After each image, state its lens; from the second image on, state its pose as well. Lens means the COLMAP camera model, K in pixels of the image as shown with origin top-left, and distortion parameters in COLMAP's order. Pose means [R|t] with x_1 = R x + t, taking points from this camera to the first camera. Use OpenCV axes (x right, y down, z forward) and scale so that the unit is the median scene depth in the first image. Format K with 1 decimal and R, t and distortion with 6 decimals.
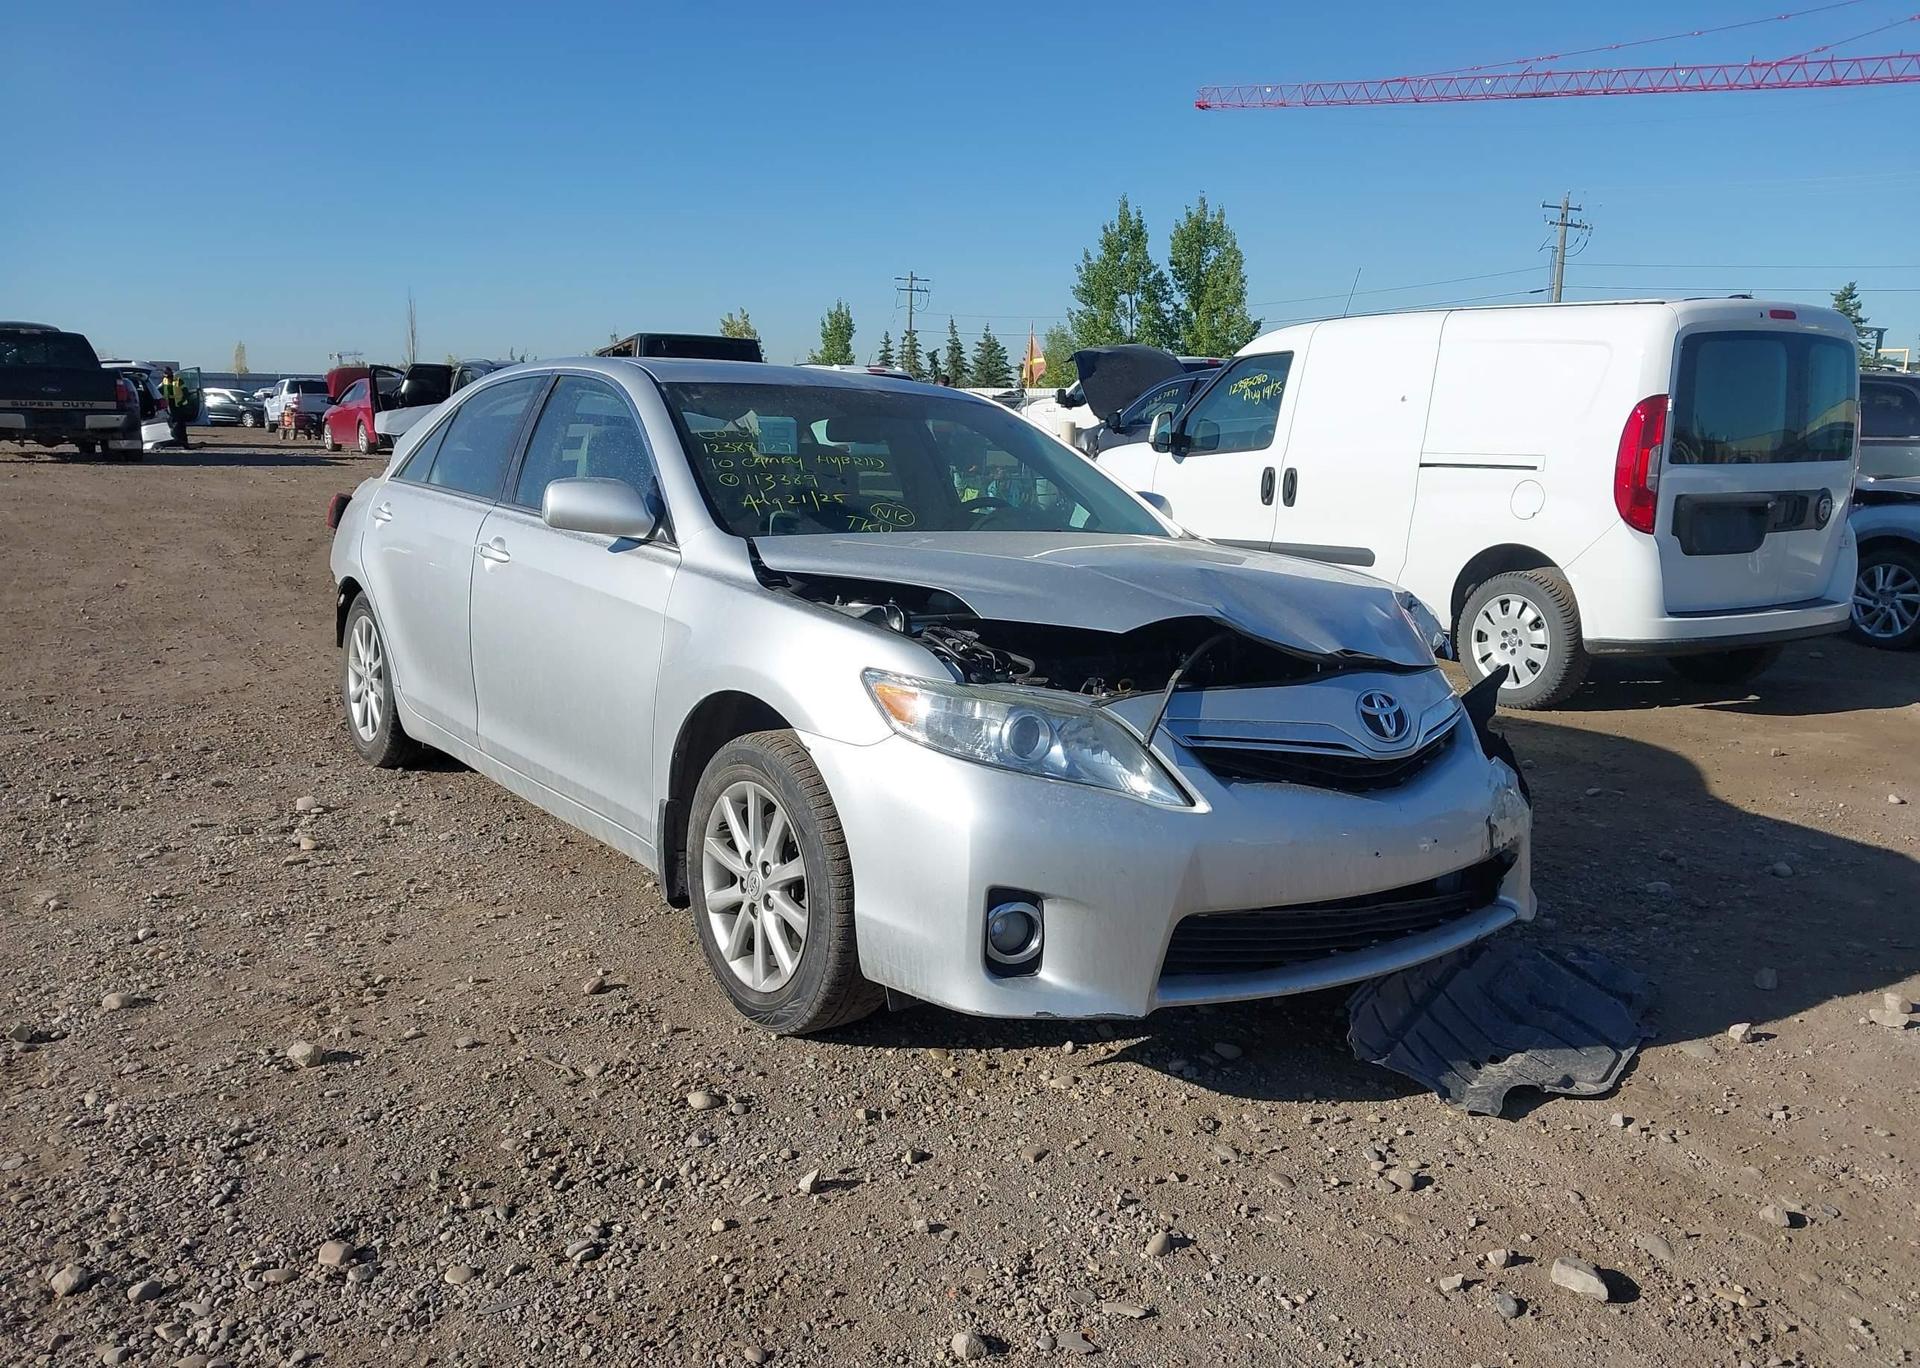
lens RADIAL K [[1561.2, 0, 951.7], [0, 1561.2, 681.9], [0, 0, 1]] dist [0.014989, -0.000161]
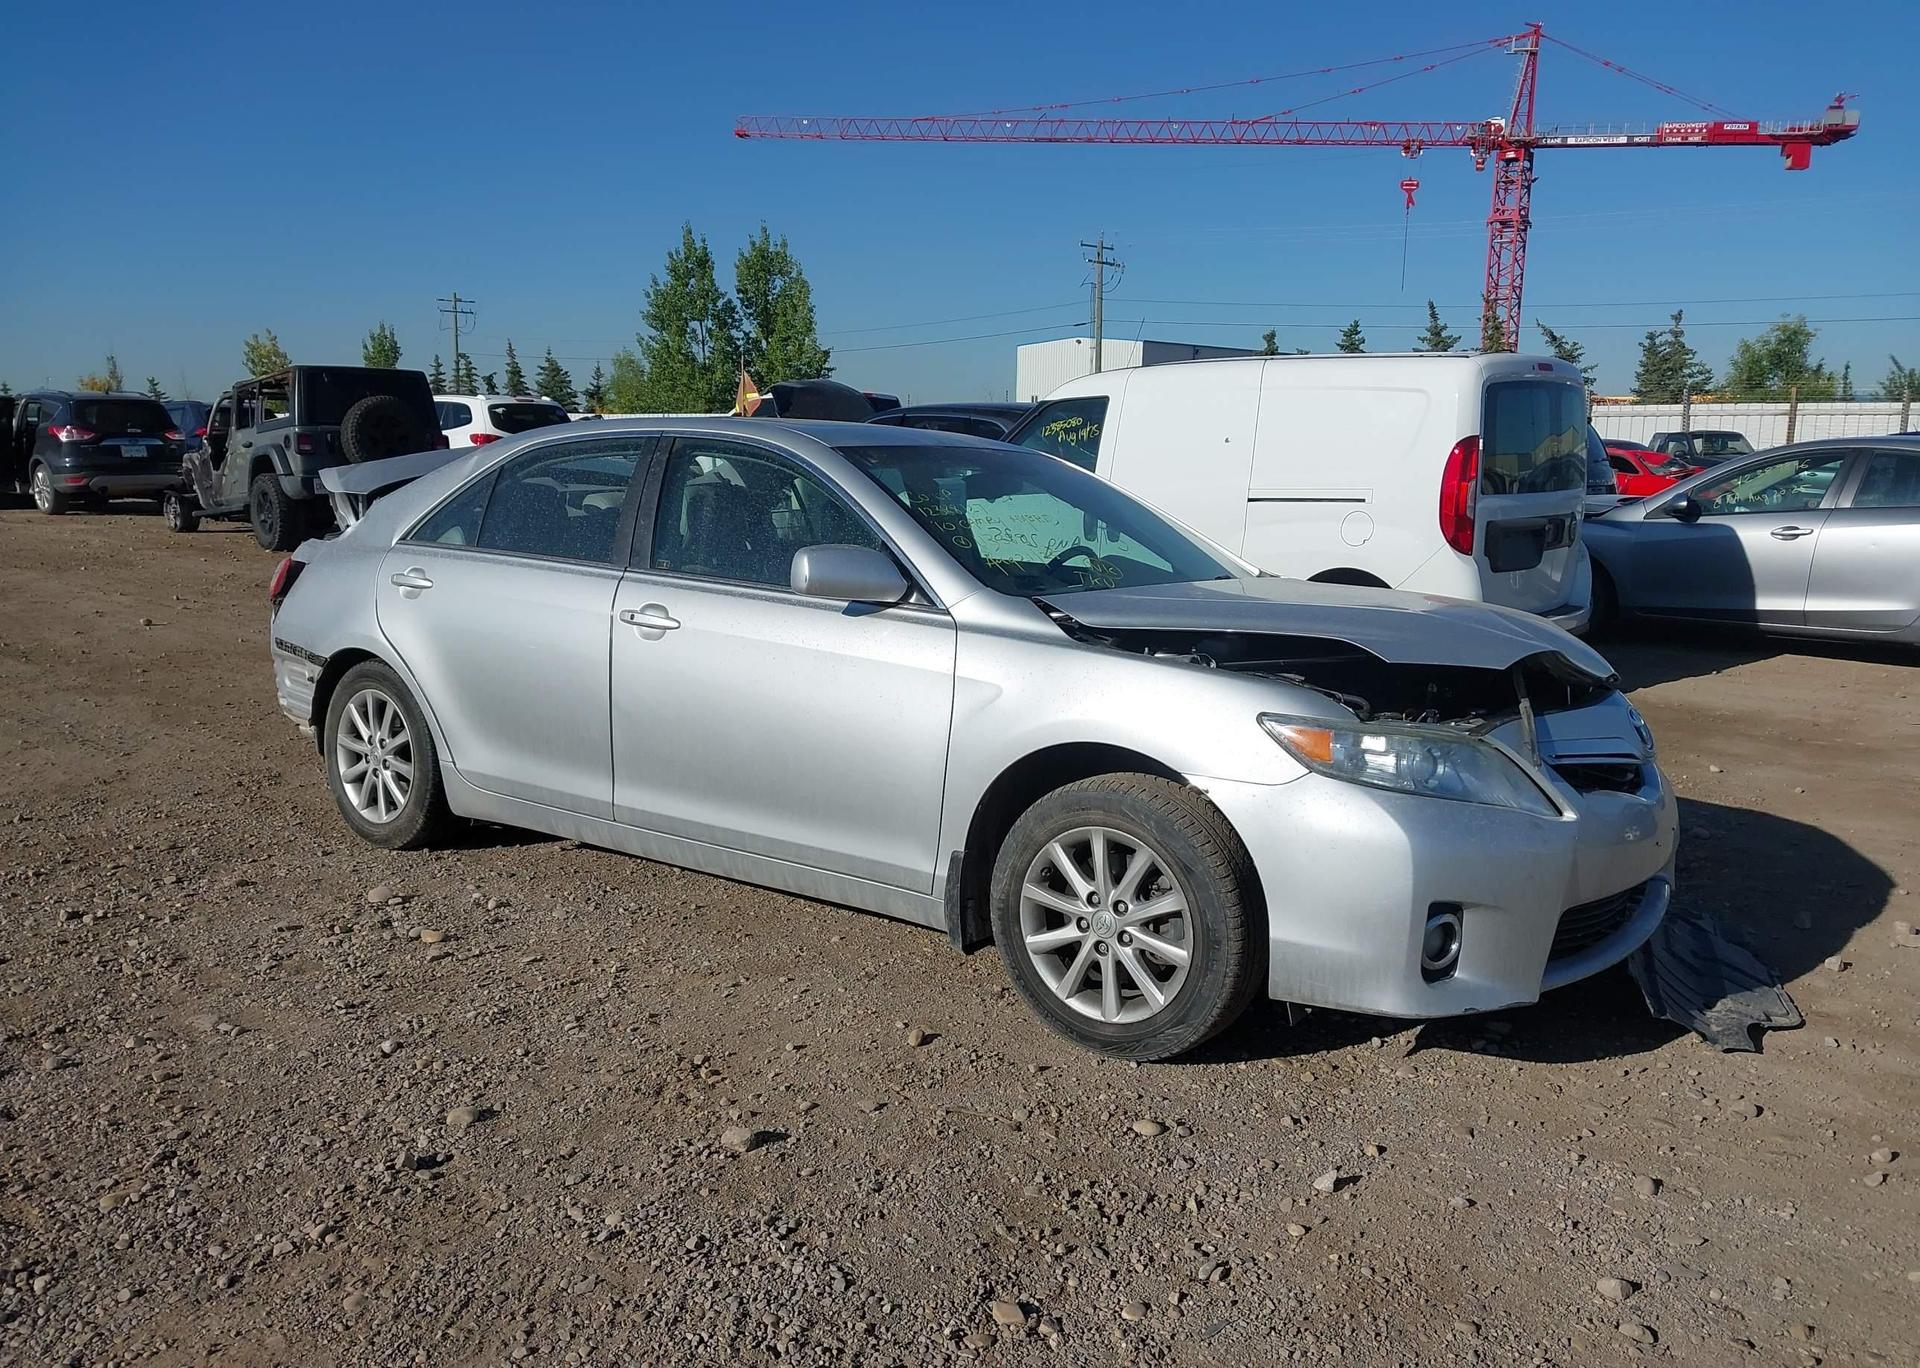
lens RADIAL K [[1553.9, 0, 960.0], [0, 1553.9, 684.0], [0, 0, 1]] dist [0.075869, -0.132362]
pose [[0.955149, -0.055934, 0.290794, -0.232186], [0.059801, 0.998201, -0.004419, -0.015332], [-0.290024, 0.021611, 0.956775, 0.003029]]
